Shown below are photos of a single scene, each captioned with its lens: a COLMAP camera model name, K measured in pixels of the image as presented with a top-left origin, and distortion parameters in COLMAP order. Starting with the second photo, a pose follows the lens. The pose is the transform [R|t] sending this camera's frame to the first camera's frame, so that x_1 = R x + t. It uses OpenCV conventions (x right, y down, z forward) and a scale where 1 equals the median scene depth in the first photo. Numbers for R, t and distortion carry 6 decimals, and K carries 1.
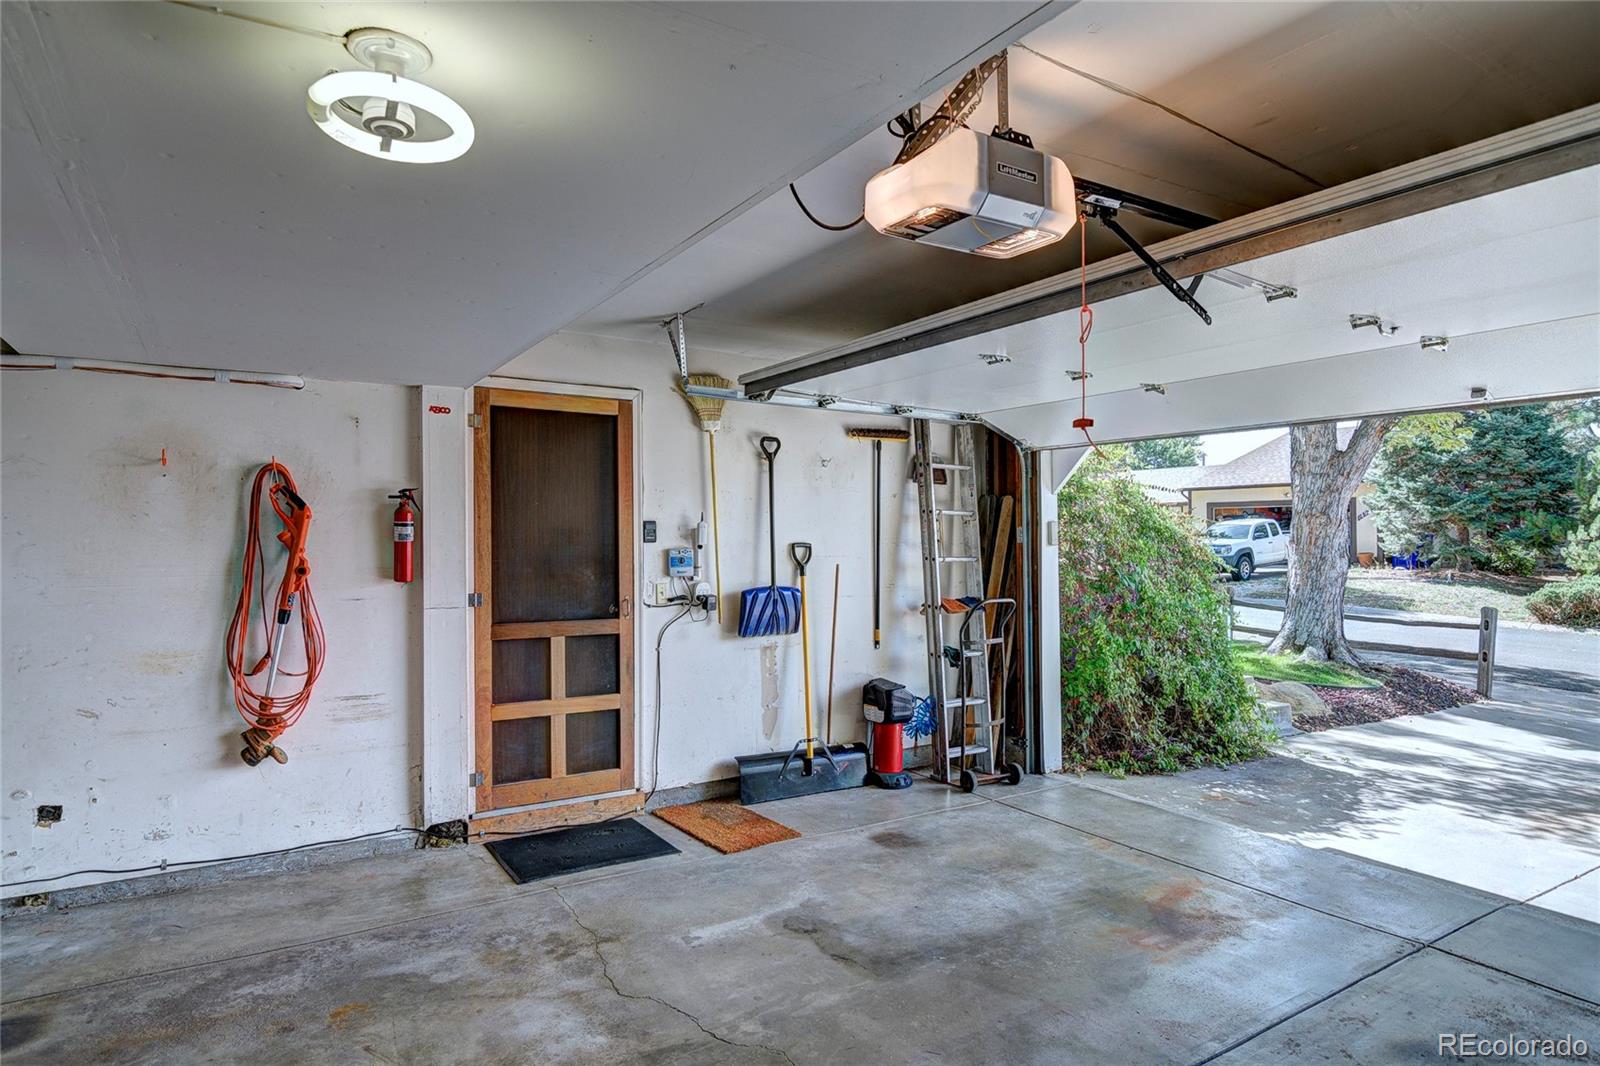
lens RADIAL K [[873.1, 0, 796.6], [0, 873.1, 540.2], [0, 0, 1]] dist [-0.006134, -0.001066]
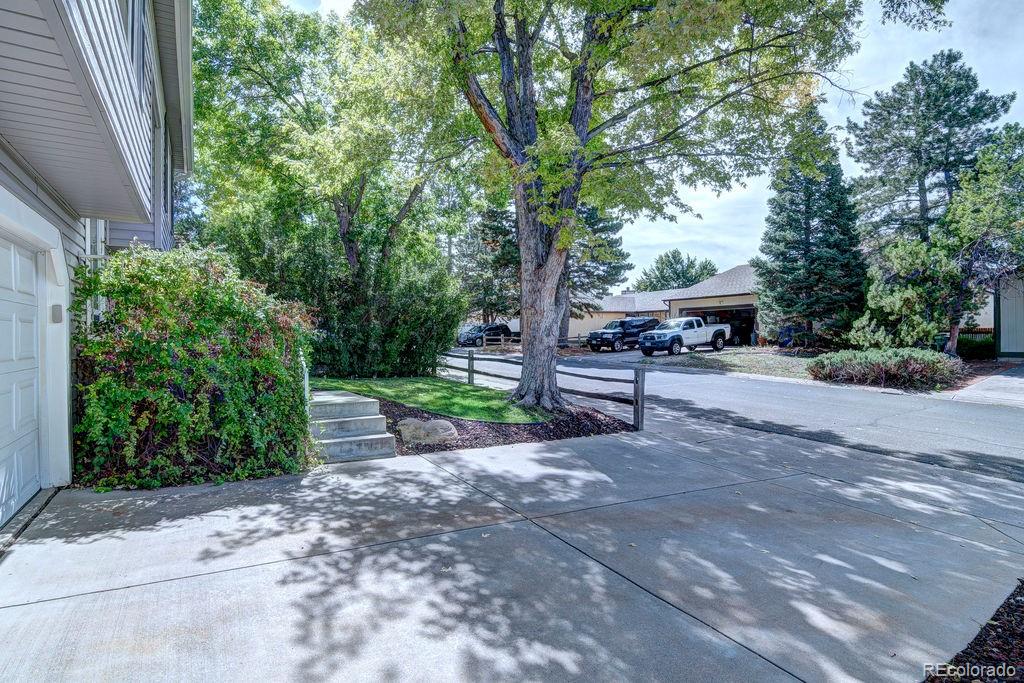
lens RADIAL K [[517.6, 0, 508.0], [0, 517.6, 336.2], [0, 0, 1]] dist [-0.012547, -0.000137]
pose [[0.999850, -0.009760, -0.014315, 1.168776], [0.009773, 0.999952, 0.000863, 0.038352], [0.014306, -0.001003, 0.999897, 0.230150]]
